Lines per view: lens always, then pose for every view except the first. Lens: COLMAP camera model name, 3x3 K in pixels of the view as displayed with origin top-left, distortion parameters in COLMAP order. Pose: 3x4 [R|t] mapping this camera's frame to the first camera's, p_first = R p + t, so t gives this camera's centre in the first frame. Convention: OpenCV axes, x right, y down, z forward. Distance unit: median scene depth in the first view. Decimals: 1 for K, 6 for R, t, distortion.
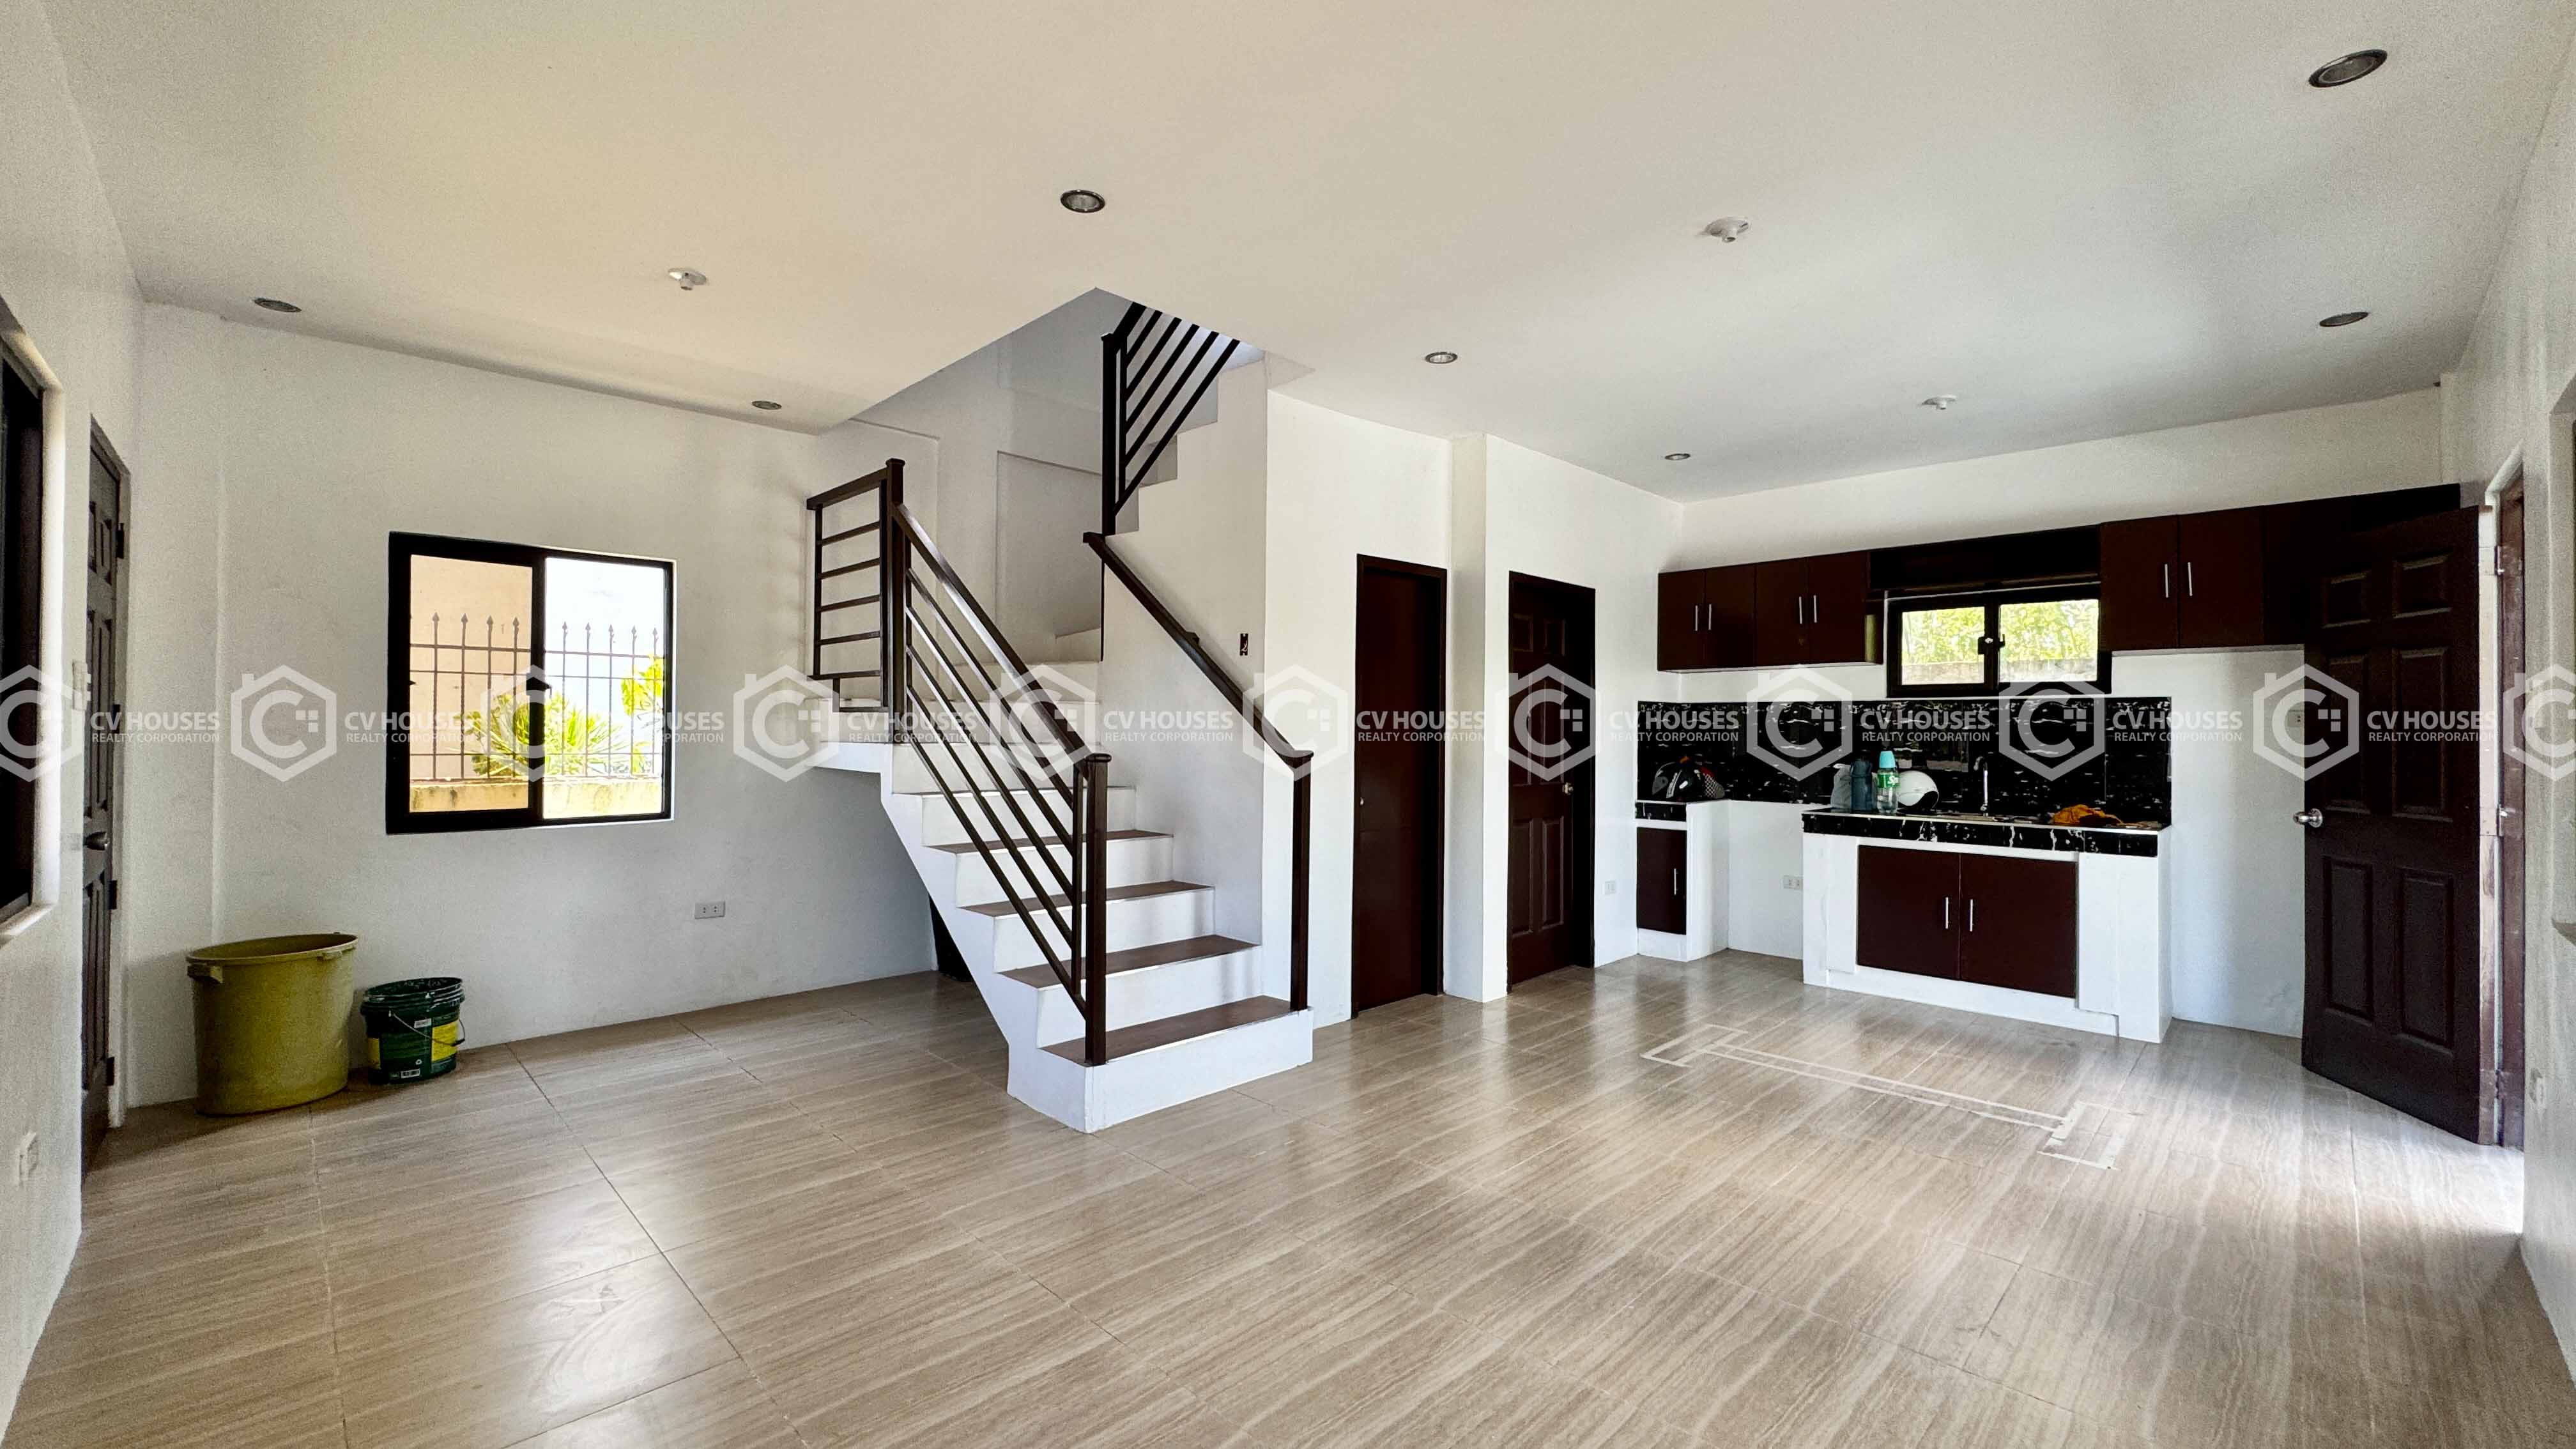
lens RADIAL K [[1038.4, 0, 1289.1], [0, 1038.4, 723.0], [0, 0, 1]] dist [0.003153, 0.000297]
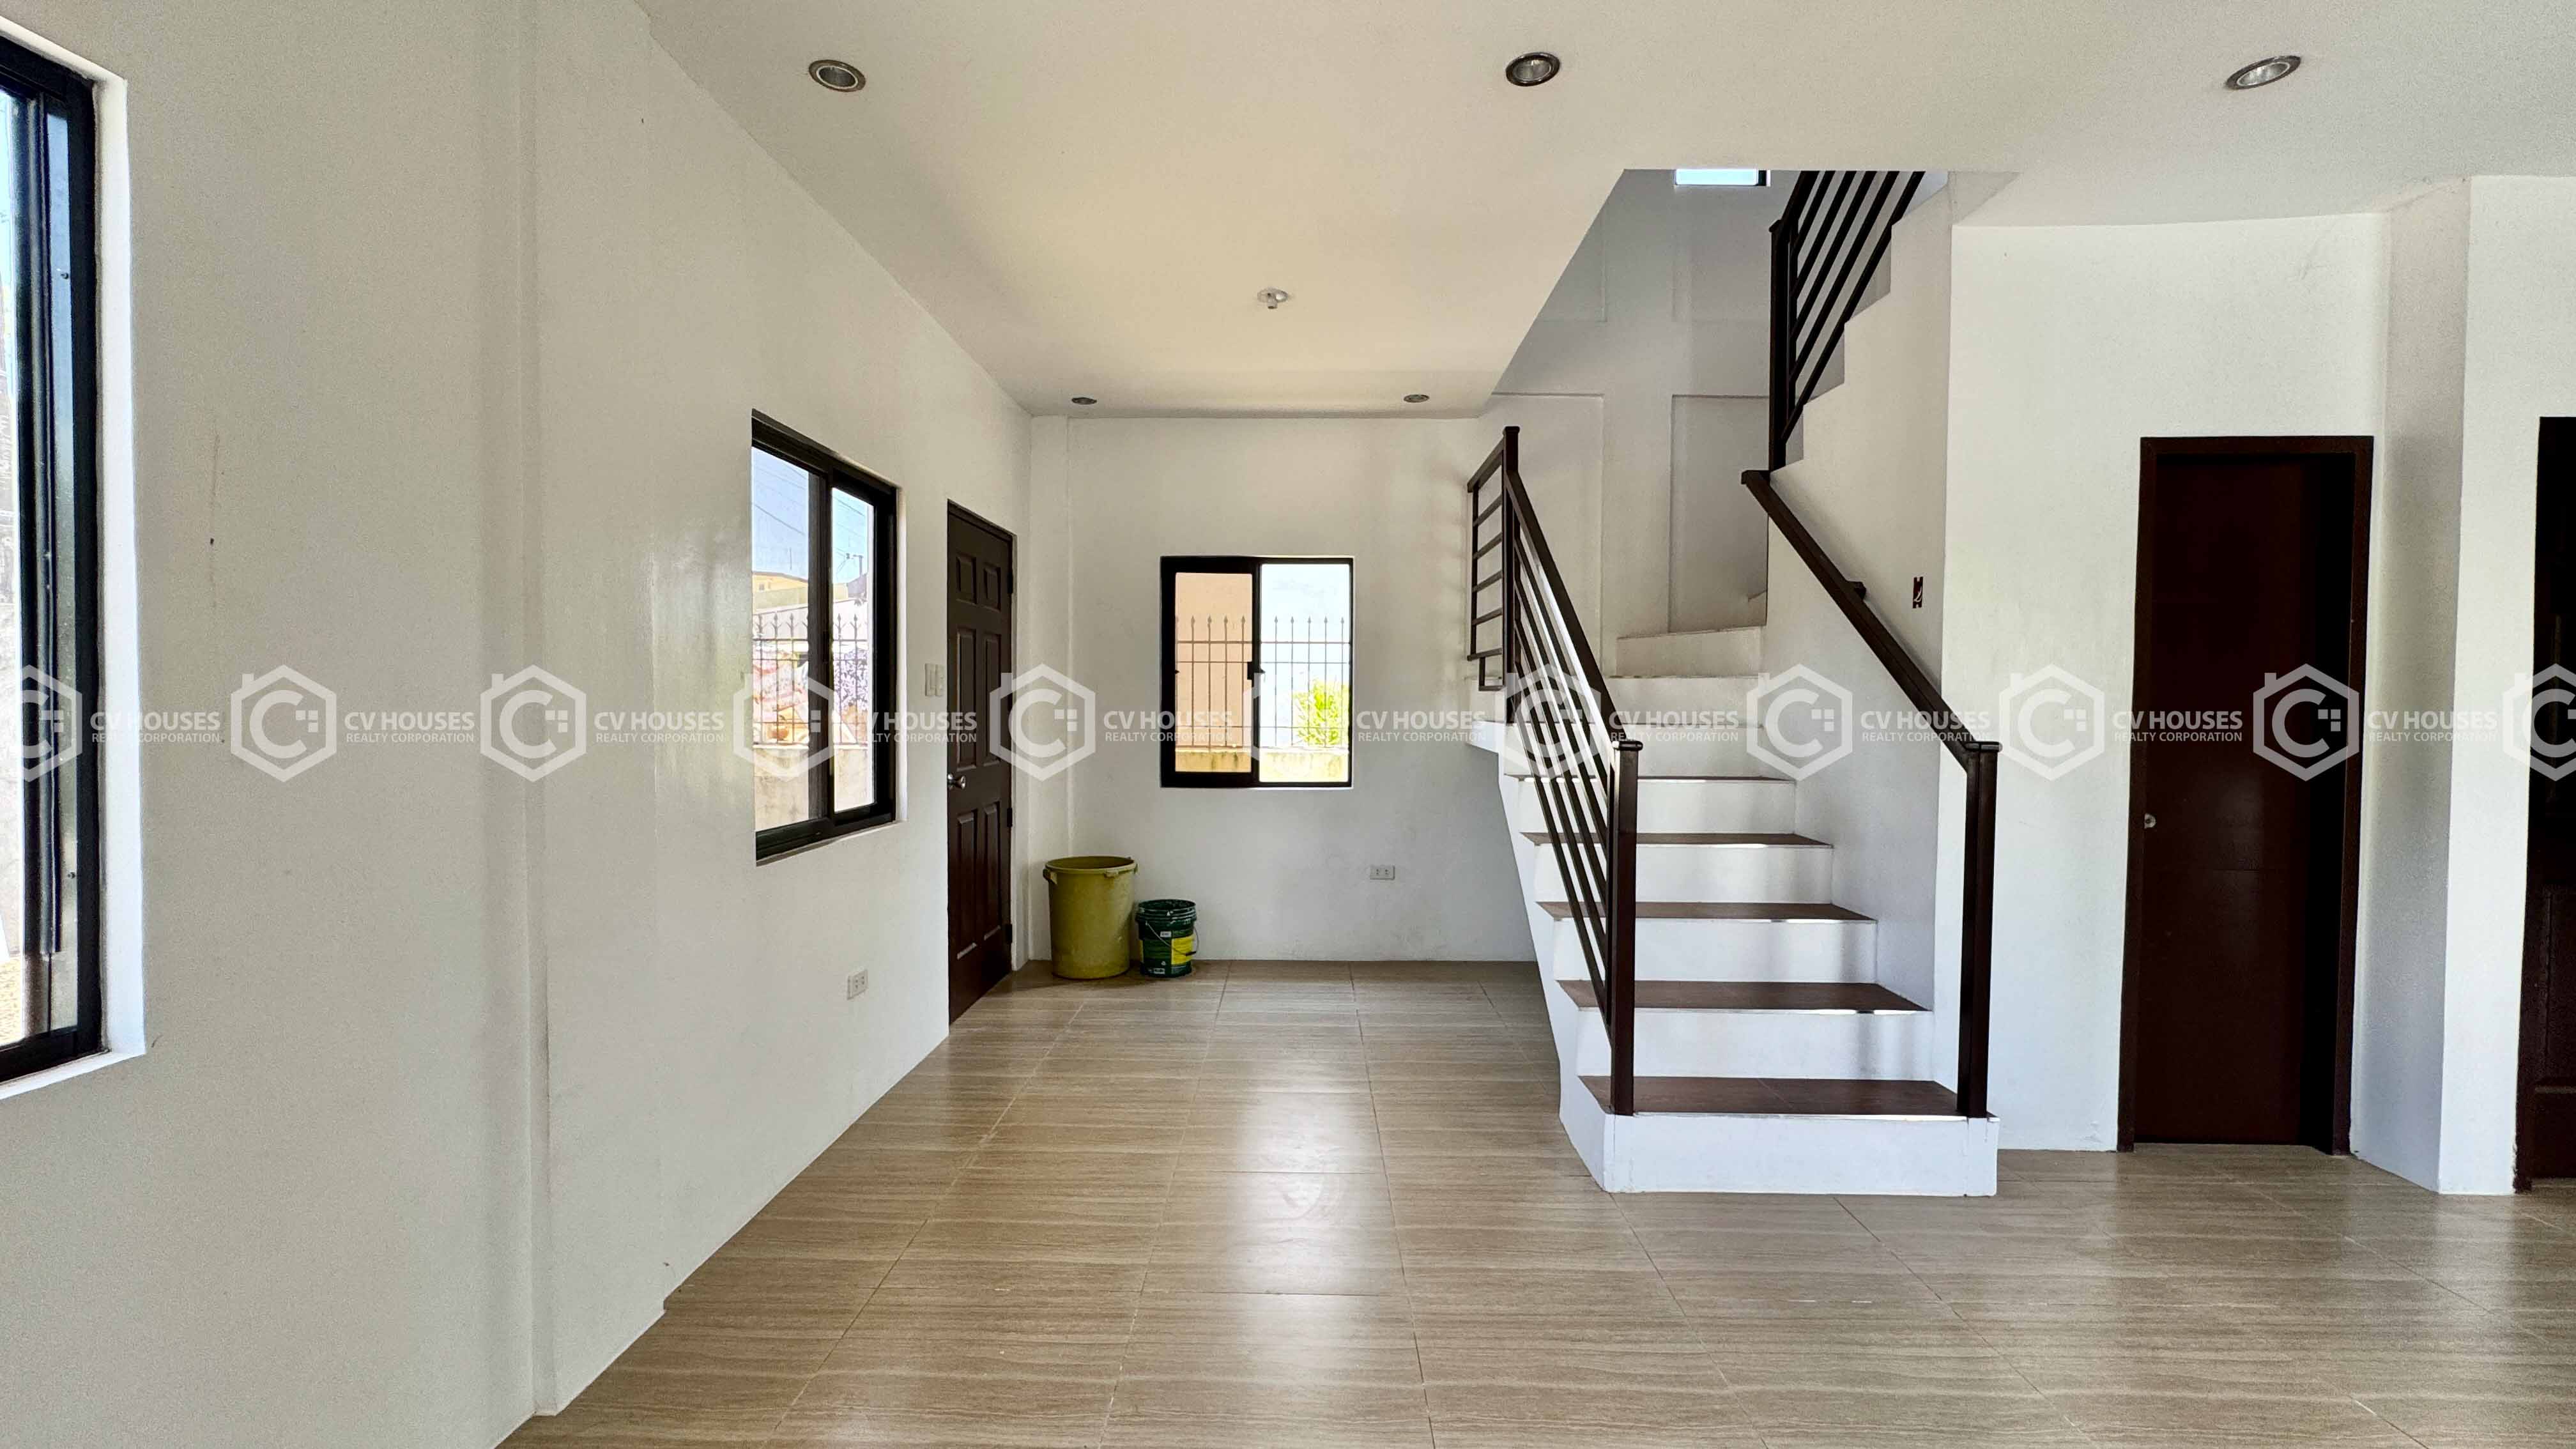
lens RADIAL K [[1038.4, 0, 1289.0], [0, 1038.4, 720.5], [0, 0, 1]] dist [0.003153, 0.000297]
pose [[0.701781, 0.011141, -0.712306, 0.161935], [0.003728, 0.999807, 0.019310, -0.001683], [0.712383, -0.016207, 0.701604, 0.173085]]
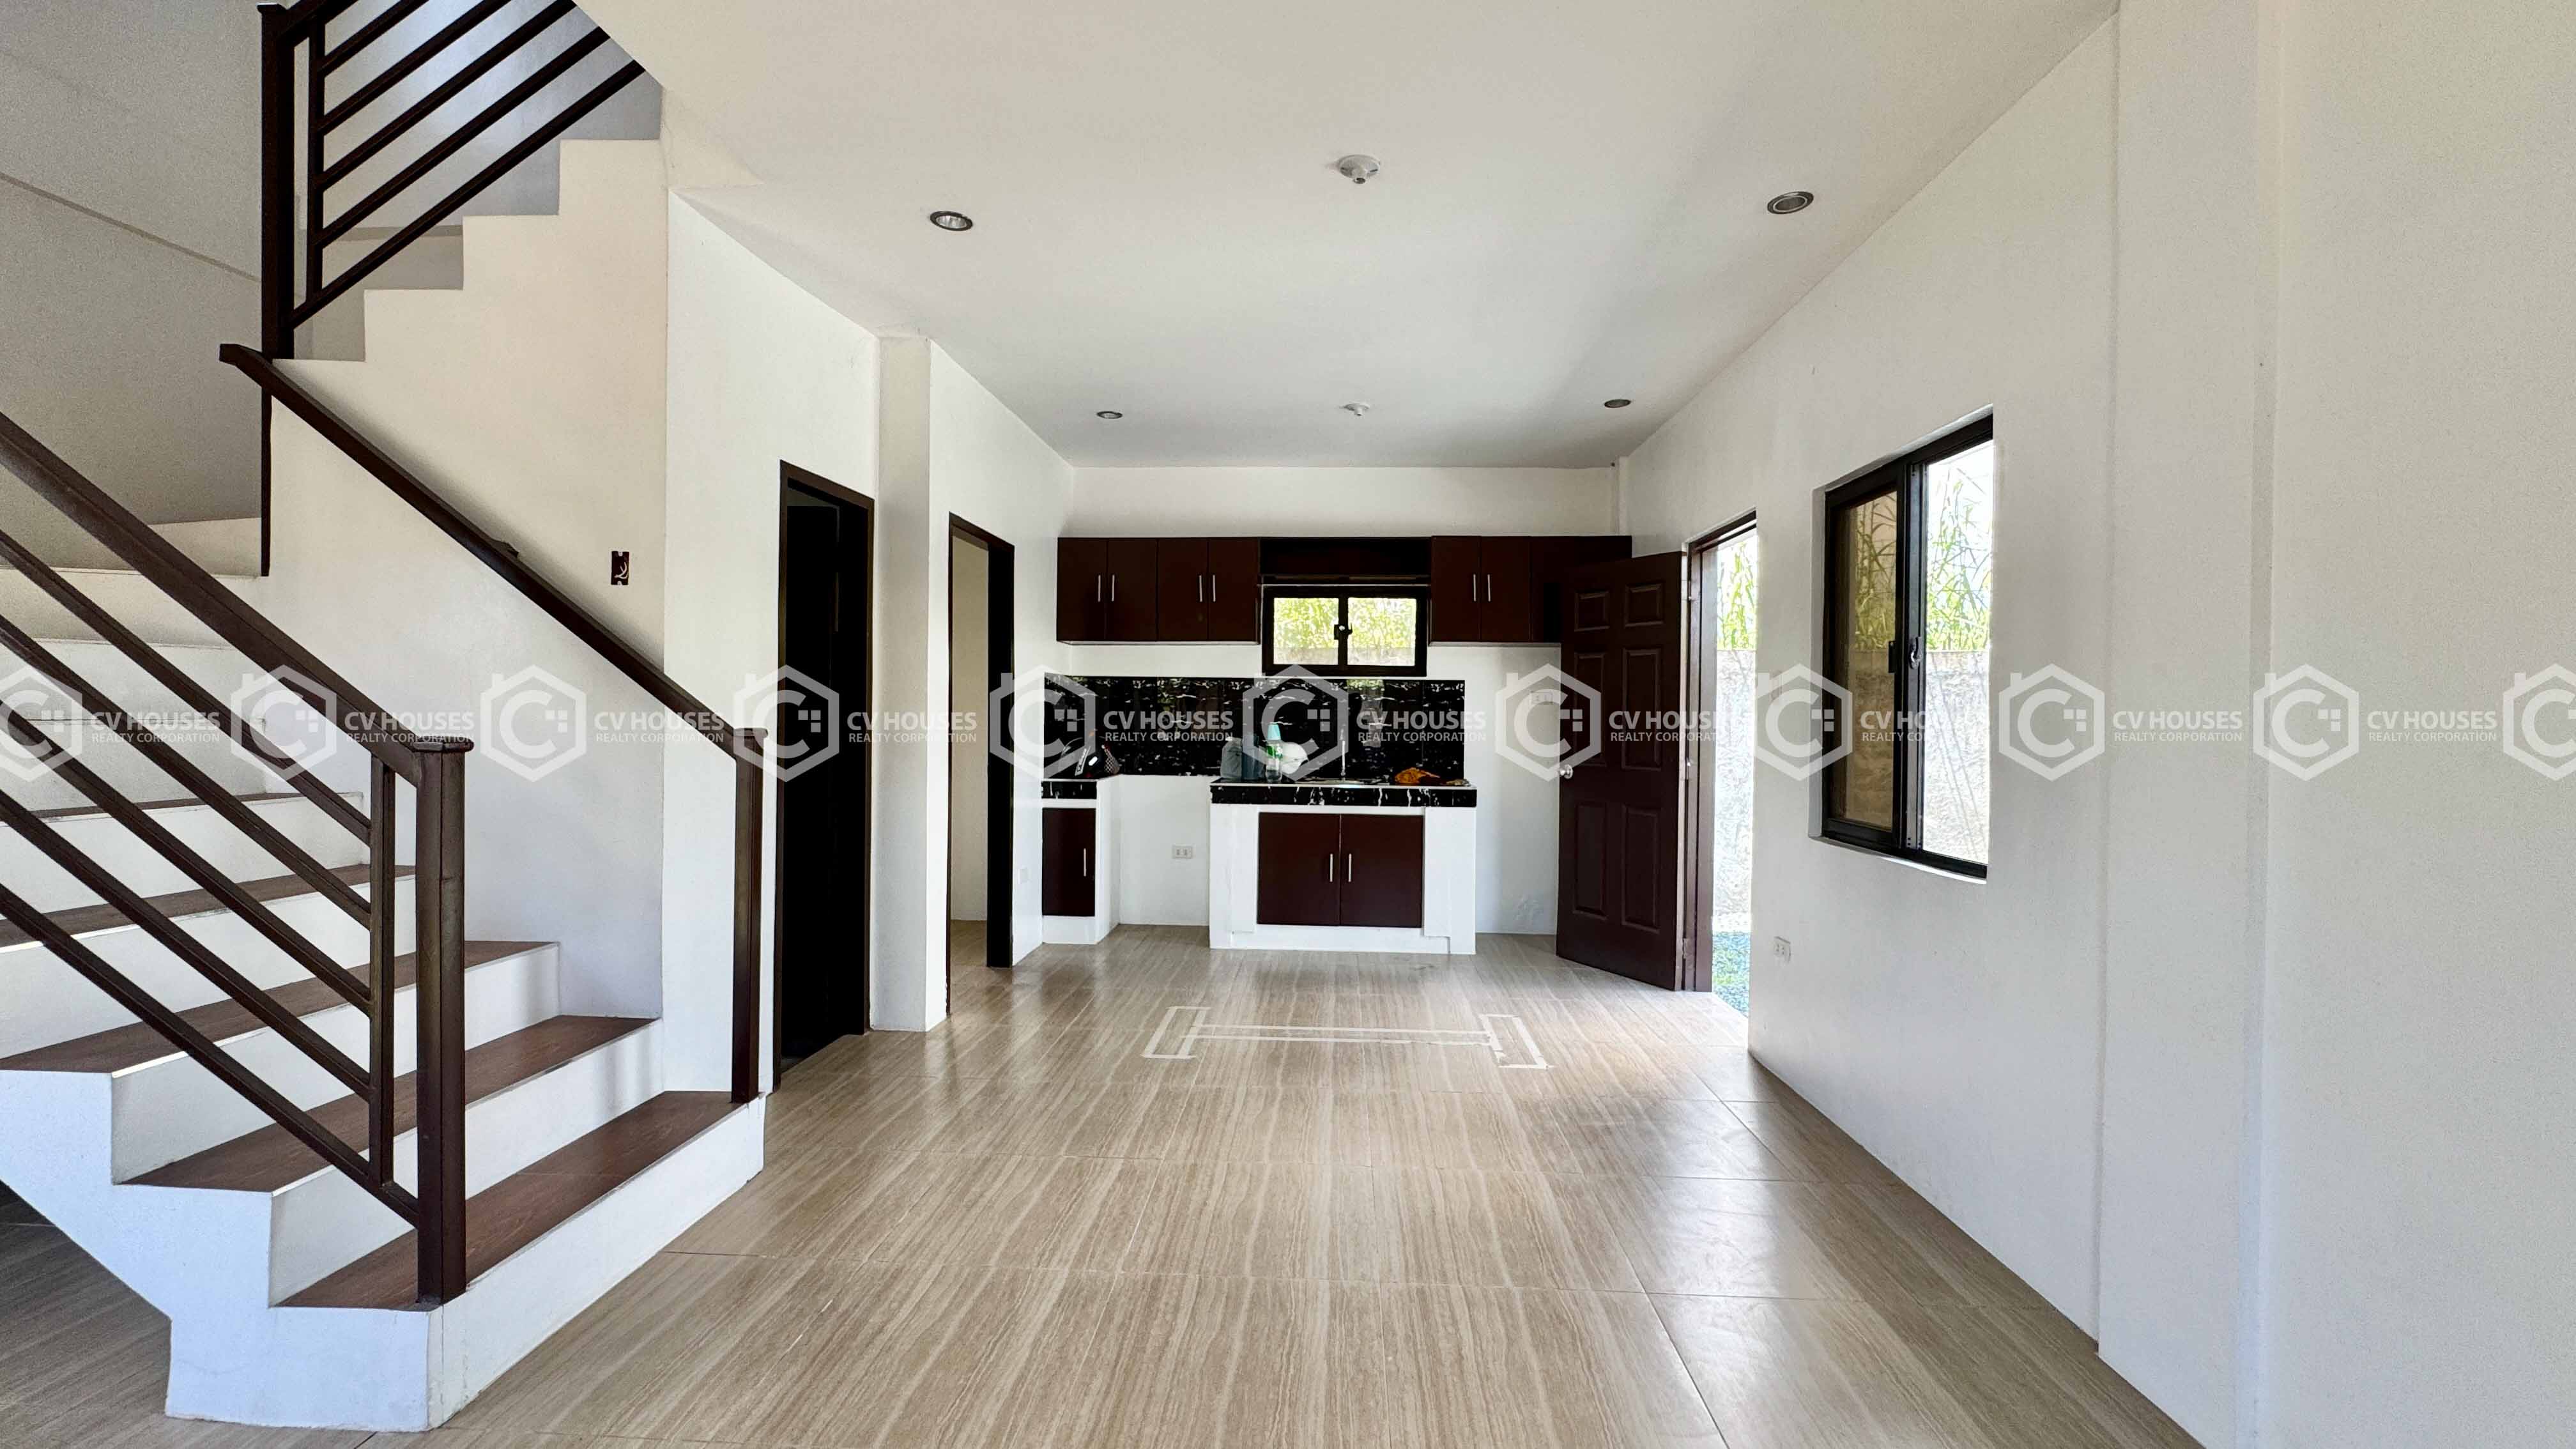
lens RADIAL K [[1038.4, 0, 1279.2], [0, 1038.4, 718.6], [0, 0, 1]] dist [0.003153, 0.000297]
pose [[0.742160, -0.001950, 0.670220, -0.170898], [-0.010099, 0.999850, 0.014091, 0.006433], [-0.670147, -0.017226, 0.742029, 0.220949]]
